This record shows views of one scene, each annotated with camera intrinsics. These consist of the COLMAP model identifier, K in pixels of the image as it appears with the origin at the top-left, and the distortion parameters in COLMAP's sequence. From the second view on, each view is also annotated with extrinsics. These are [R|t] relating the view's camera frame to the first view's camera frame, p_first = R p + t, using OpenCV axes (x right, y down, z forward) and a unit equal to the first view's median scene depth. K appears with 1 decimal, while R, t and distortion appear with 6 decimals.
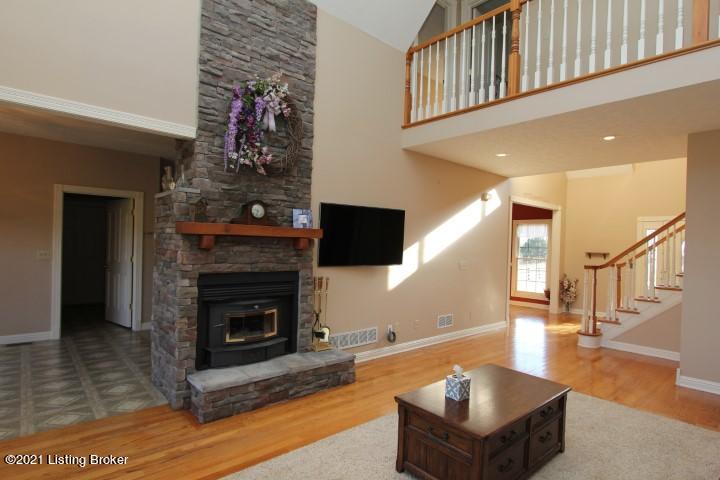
lens RADIAL K [[411.5, 0, 356.1], [0, 411.5, 238.7], [0, 0, 1]] dist [0.002382, 0.001635]
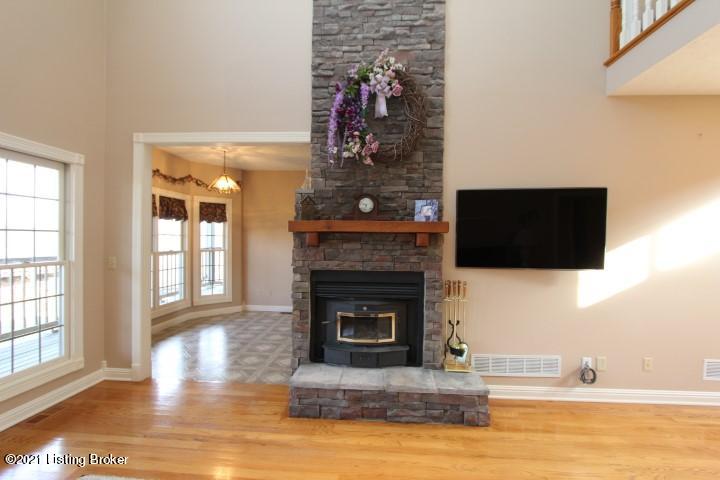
lens RADIAL K [[334.8, 0, 361.2], [0, 334.8, 242.6], [0, 0, 1]] dist [-0.010551, 0.001231]
pose [[0.698413, -0.015917, -0.715518, 0.283230], [0.015420, 0.999855, -0.007191, 0.021226], [0.715529, -0.006011, 0.698557, 0.444254]]
